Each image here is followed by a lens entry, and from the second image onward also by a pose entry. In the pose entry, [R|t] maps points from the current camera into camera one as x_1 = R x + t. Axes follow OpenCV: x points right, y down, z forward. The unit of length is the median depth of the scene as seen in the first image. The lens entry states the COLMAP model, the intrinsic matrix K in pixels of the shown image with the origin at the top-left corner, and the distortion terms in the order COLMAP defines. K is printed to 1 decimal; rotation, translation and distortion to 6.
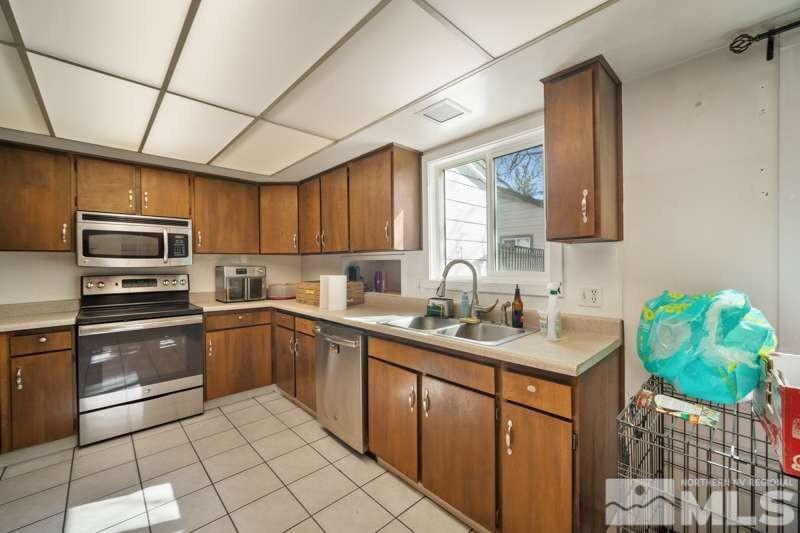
lens RADIAL K [[319.3, 0, 393.2], [0, 319.3, 266.1], [0, 0, 1]] dist [-0.003346, 0.000067]
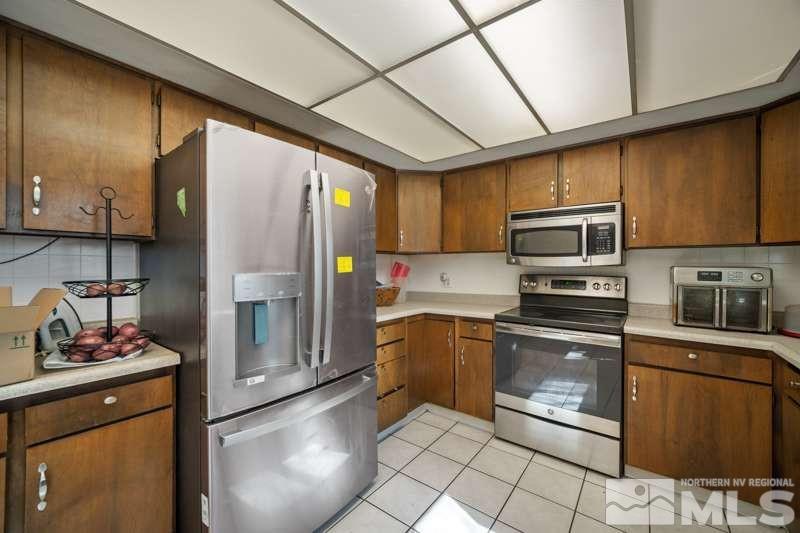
lens RADIAL K [[319.3, 0, 402.6], [0, 319.3, 267.8], [0, 0, 1]] dist [-0.003346, 0.000067]
pose [[0.174440, 0.014400, -0.984563, -0.005288], [-0.011307, 0.999856, 0.012620, 0.000467], [0.984603, 0.008931, 0.174578, 0.409095]]
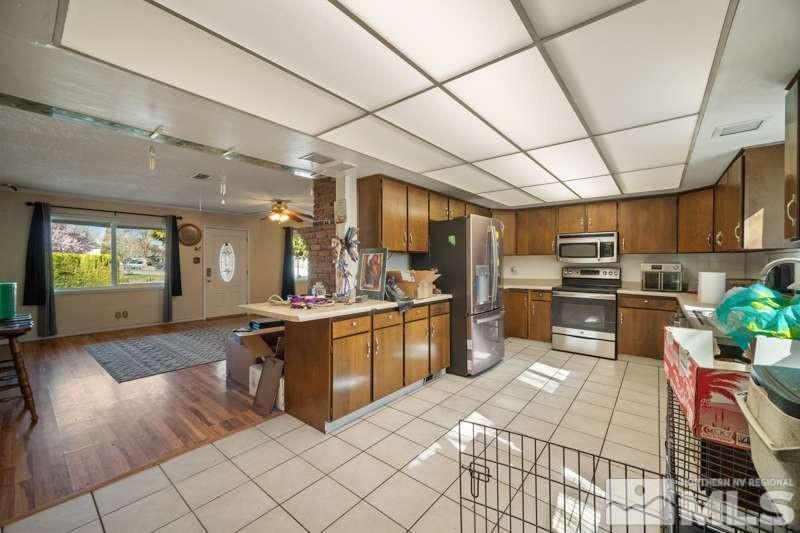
lens RADIAL K [[319.3, 0, 401.0], [0, 319.3, 265.0], [0, 0, 1]] dist [-0.003346, 0.000067]
pose [[0.140572, 0.019428, -0.989880, 0.748025], [-0.010293, 0.999782, 0.018160, -0.006175], [0.990017, 0.007636, 0.140741, -0.223393]]
